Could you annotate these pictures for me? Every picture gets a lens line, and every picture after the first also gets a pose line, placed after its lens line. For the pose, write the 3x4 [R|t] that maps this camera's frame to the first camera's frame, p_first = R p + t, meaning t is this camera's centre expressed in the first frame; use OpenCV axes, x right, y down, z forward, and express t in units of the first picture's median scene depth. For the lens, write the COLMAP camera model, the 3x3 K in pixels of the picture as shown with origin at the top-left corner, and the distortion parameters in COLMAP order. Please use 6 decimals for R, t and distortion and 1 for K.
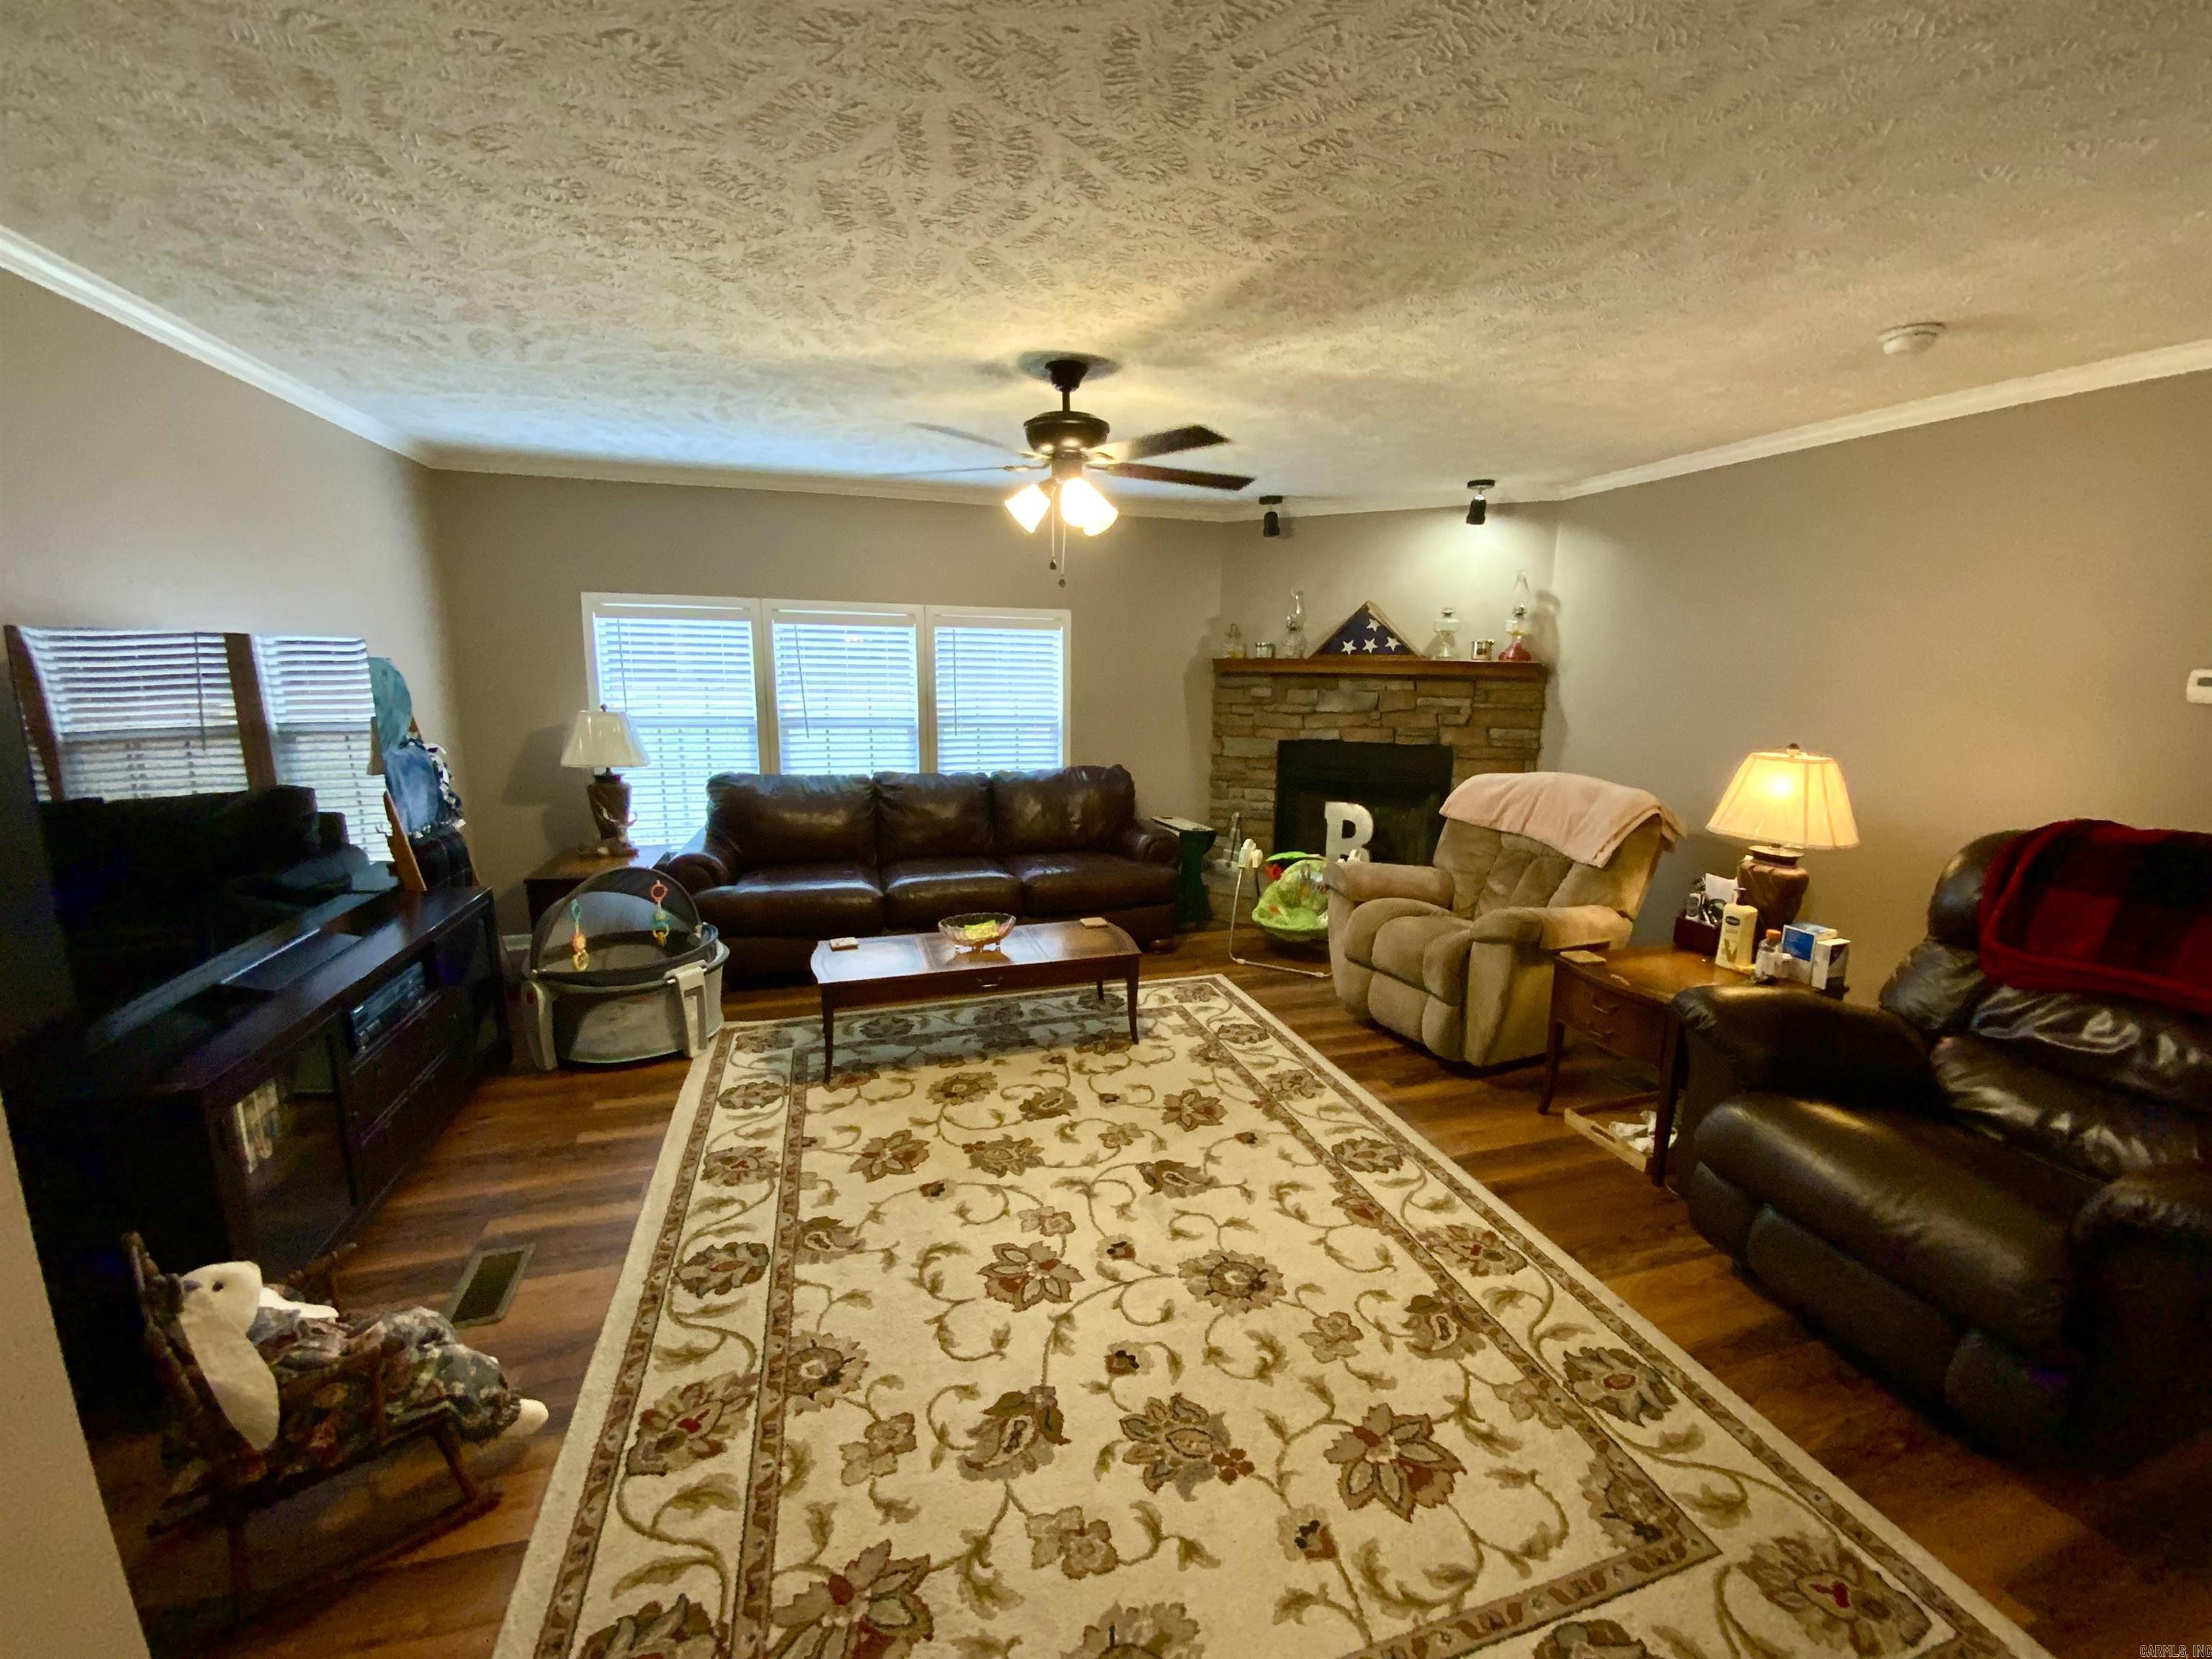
lens RADIAL K [[904.2, 0, 1107.4], [0, 904.2, 836.7], [0, 0, 1]] dist [0.012539, -0.001045]
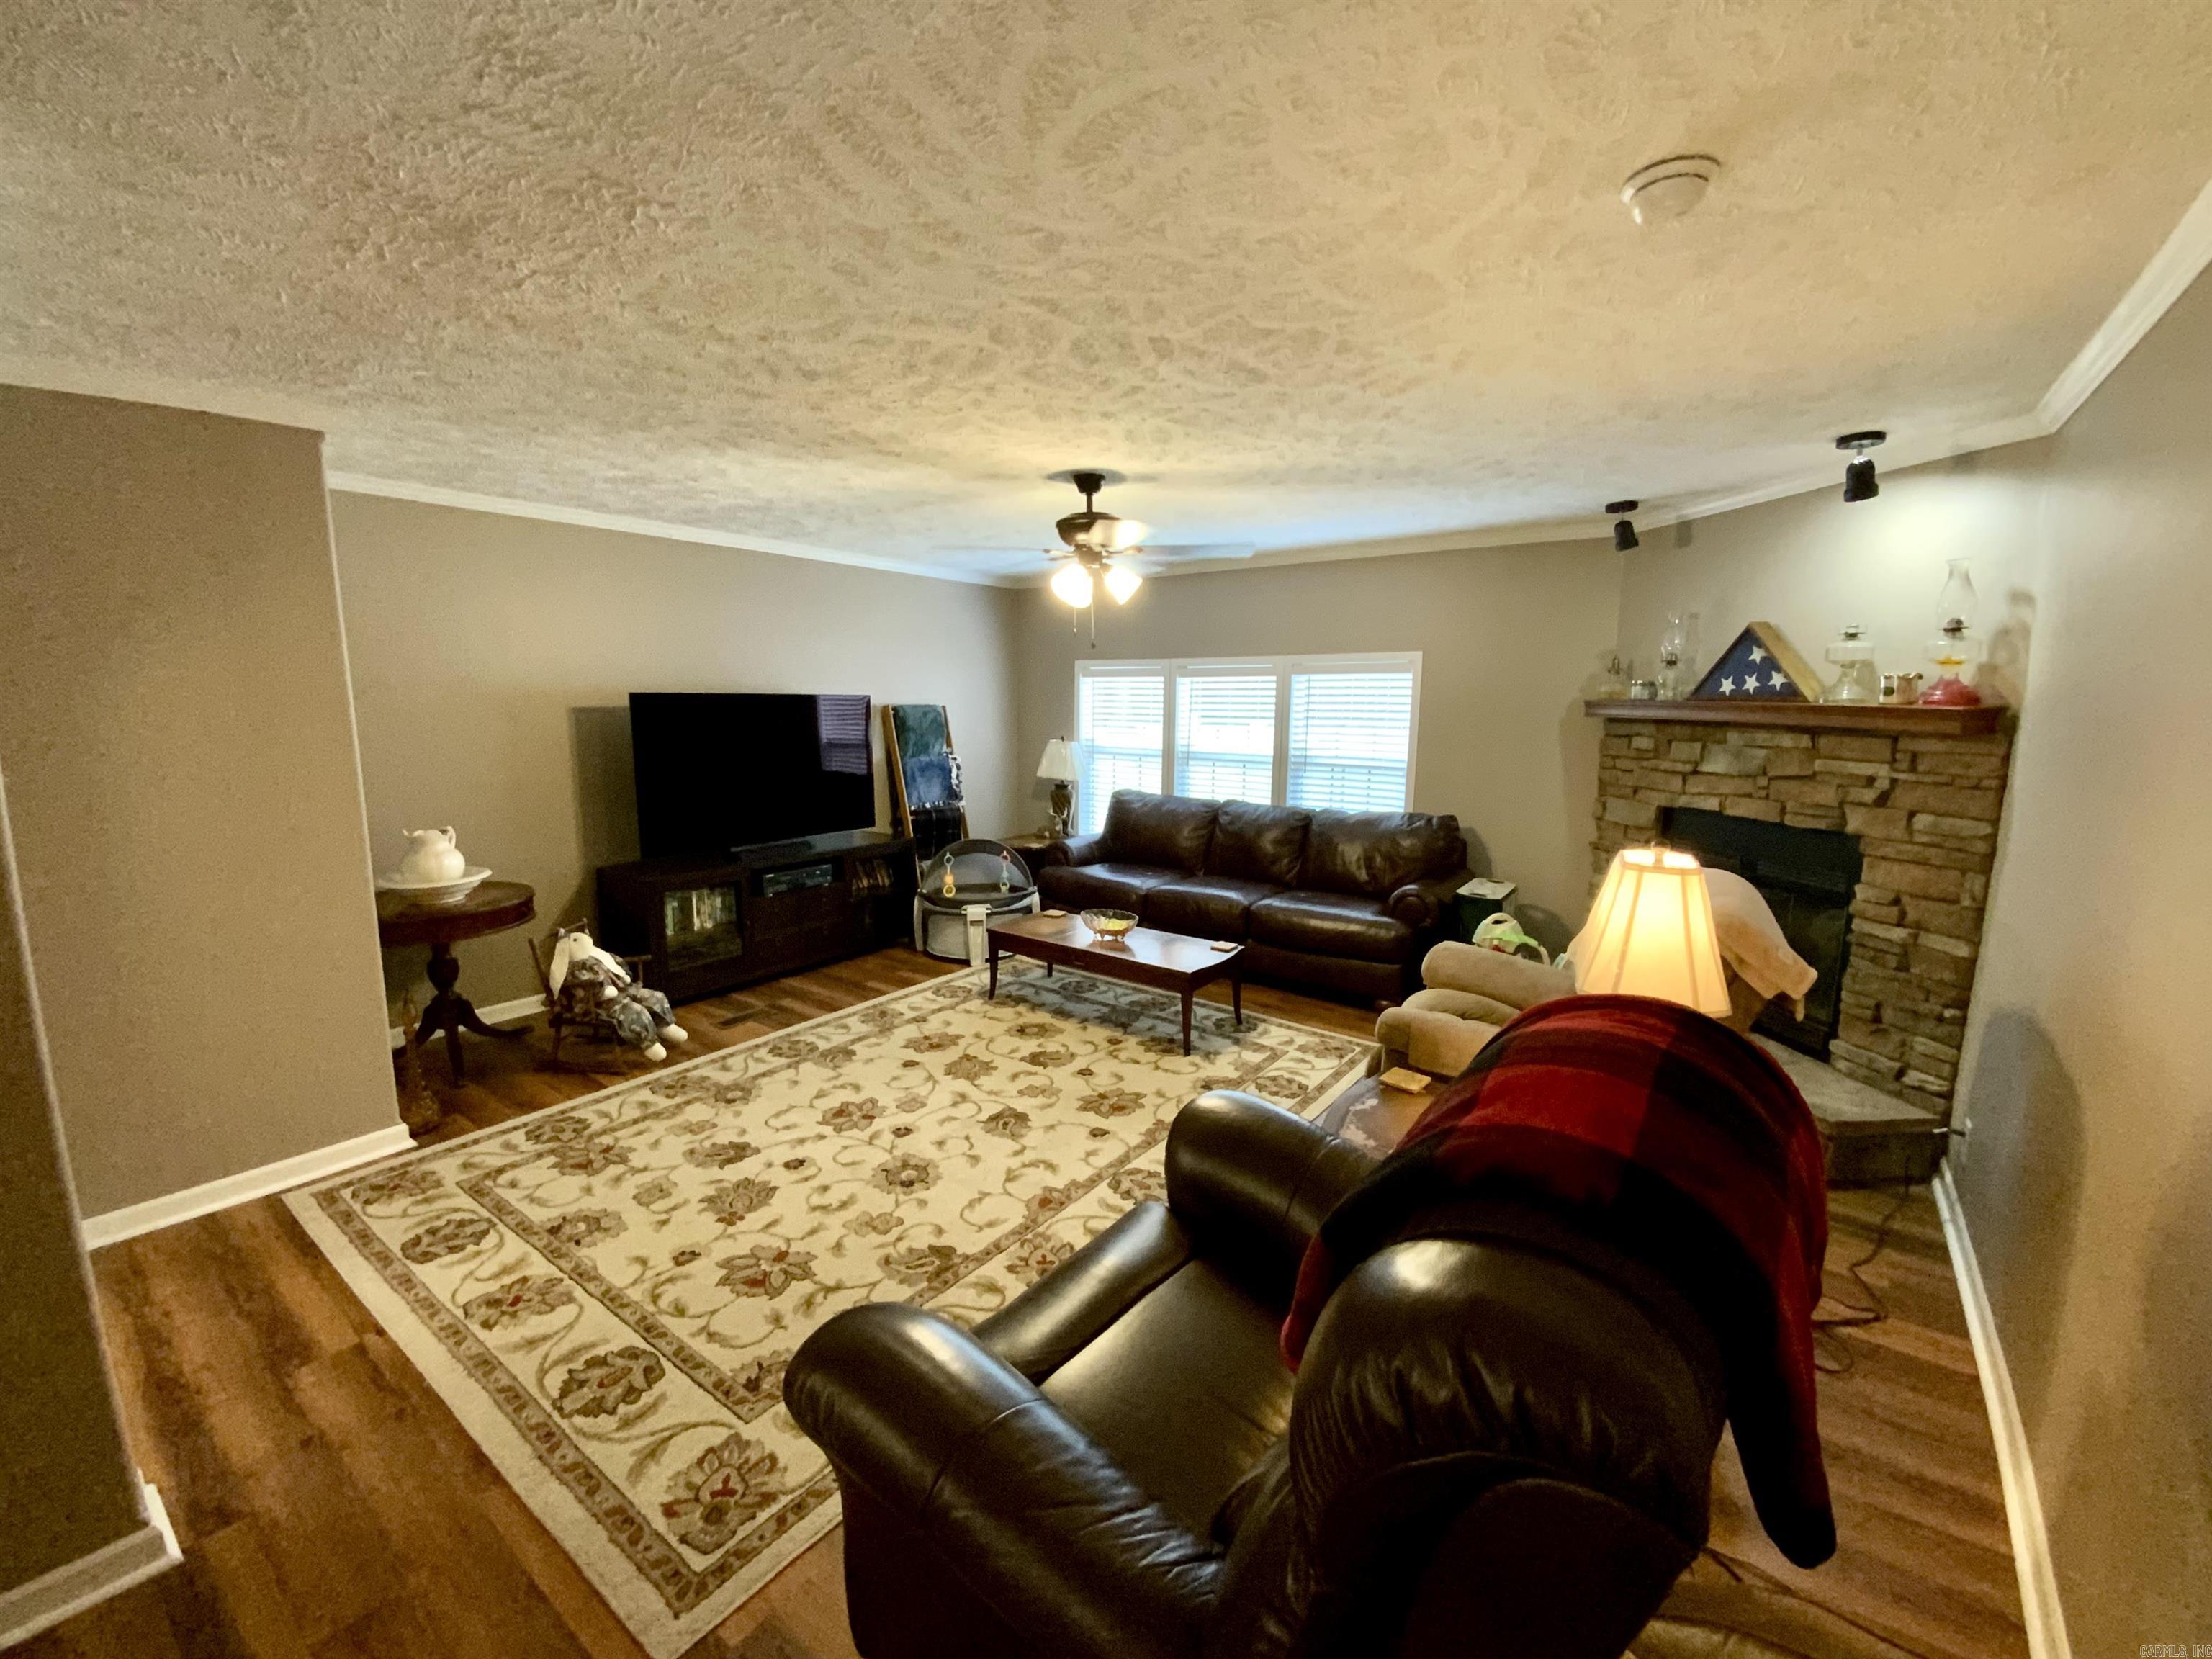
lens RADIAL K [[904.2, 0, 1103.2], [0, 904.2, 832.3], [0, 0, 1]] dist [0.012539, -0.001045]
pose [[0.585600, 0.115785, -0.802288, 0.848880], [-0.154570, 0.987535, 0.029697, -0.054370], [0.795727, 0.106619, 0.596198, 0.257350]]
